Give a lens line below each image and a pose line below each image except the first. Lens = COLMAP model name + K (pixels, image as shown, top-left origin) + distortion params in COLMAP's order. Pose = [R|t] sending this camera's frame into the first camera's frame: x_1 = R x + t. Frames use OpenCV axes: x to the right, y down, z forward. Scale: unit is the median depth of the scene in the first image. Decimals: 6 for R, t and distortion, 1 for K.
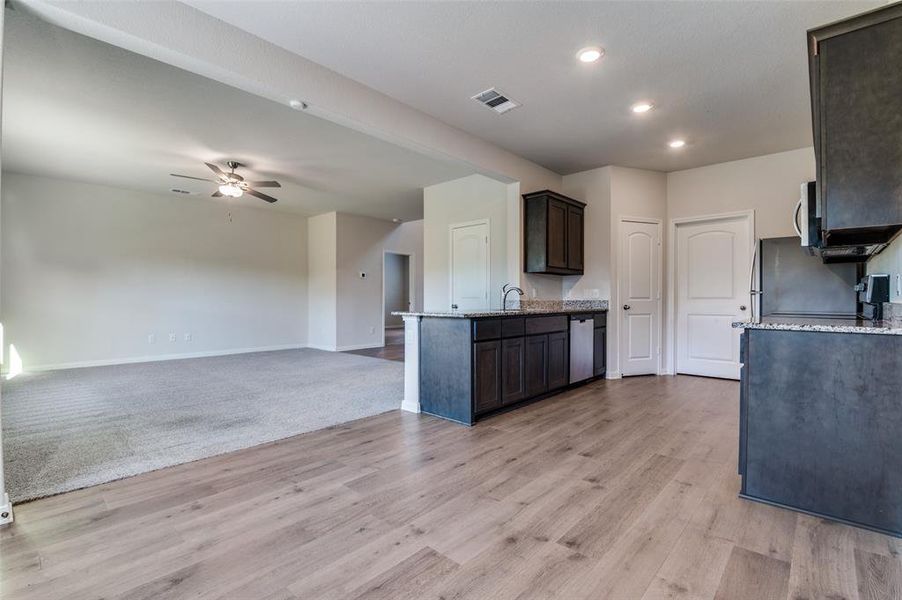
lens RADIAL K [[414.1, 0, 447.9], [0, 414.1, 297.8], [0, 0, 1]] dist [0.000486, -0.009642]
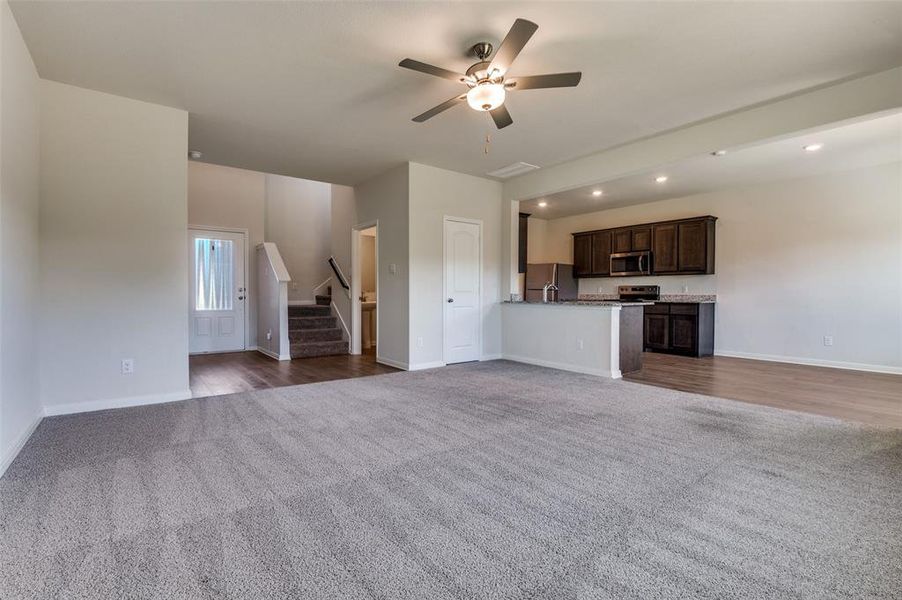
lens RADIAL K [[414.1, 0, 447.9], [0, 414.1, 297.8], [0, 0, 1]] dist [0.000486, -0.009642]
pose [[0.171598, -0.012092, 0.985093, -1.074055], [-0.006571, 0.999888, 0.013418, 0.002138], [-0.985145, -0.008776, 0.171500, 0.944558]]
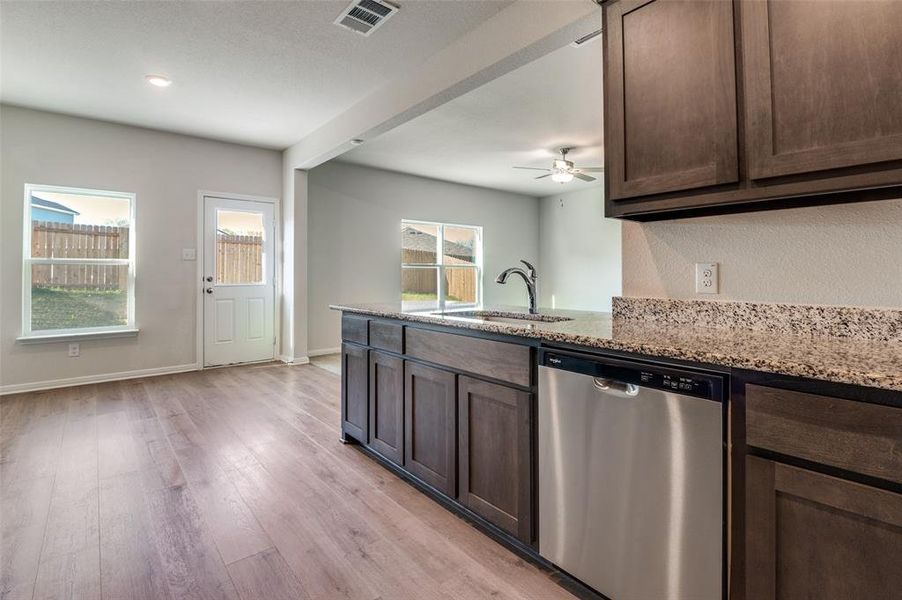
lens RADIAL K [[426.2, 0, 446.5], [0, 426.2, 267.6], [0, 0, 1]] dist [-0.019850, -0.000182]
pose [[-0.132128, -0.016768, -0.991091, 0.560708], [0.004978, 0.999833, -0.017580, -0.014697], [0.991220, -0.007256, -0.132022, 0.845864]]
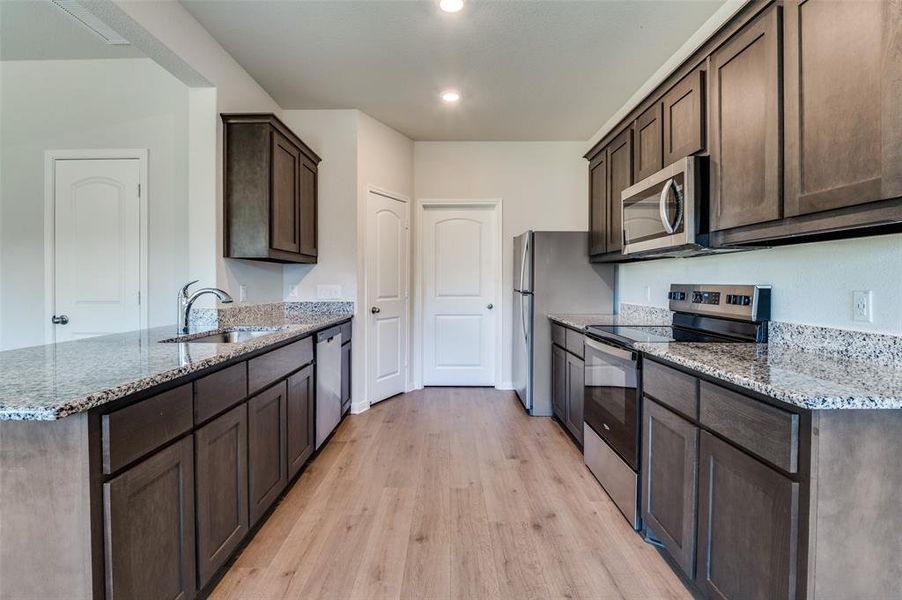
lens RADIAL K [[417.0, 0, 446.4], [0, 417.0, 287.8], [0, 0, 1]] dist [-0.008602, -0.000969]
pose [[0.739344, -0.007510, 0.673286, 0.028916], [-0.003089, 0.999889, 0.014545, -0.029006], [-0.673321, -0.012833, 0.739239, 0.380865]]
